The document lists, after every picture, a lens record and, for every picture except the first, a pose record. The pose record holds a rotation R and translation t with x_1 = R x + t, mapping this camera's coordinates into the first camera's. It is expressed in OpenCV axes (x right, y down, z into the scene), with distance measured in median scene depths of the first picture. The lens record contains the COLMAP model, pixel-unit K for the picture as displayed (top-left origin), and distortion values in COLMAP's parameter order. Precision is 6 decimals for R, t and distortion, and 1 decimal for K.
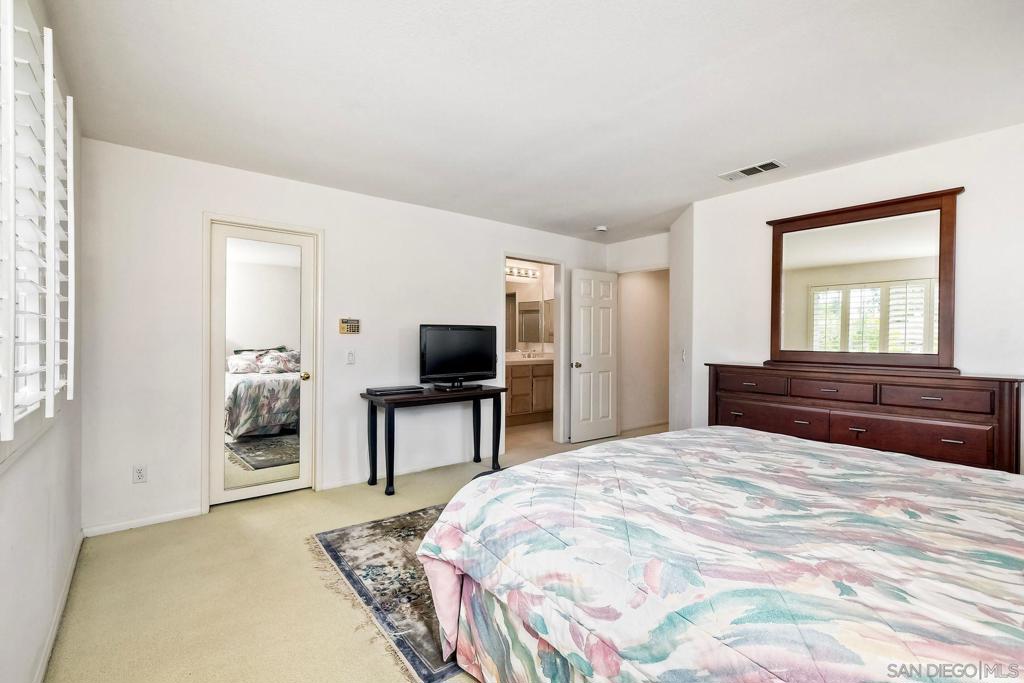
lens RADIAL K [[473.8, 0, 512.0], [0, 473.8, 341.5], [0, 0, 1]] dist [0.001443, -0.000556]
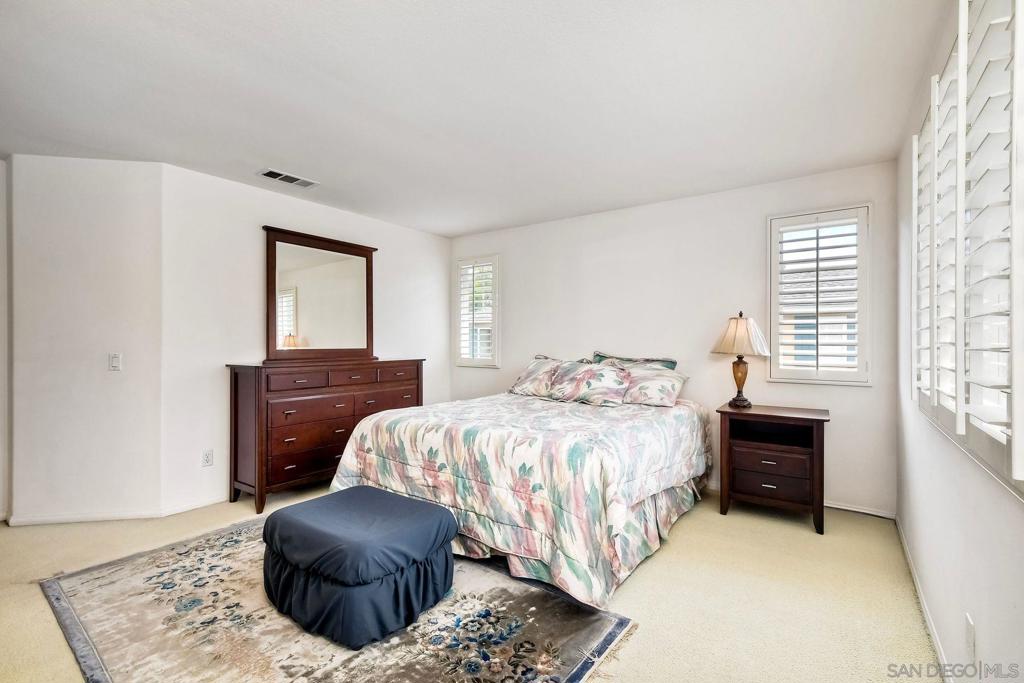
lens RADIAL K [[473.8, 0, 512.0], [0, 473.8, 341.5], [0, 0, 1]] dist [0.001443, -0.000556]
pose [[-0.277910, -0.003478, 0.960601, -0.621103], [0.003188, 0.999985, 0.004542, -0.002514], [-0.960602, 0.004325, -0.277894, 0.790110]]
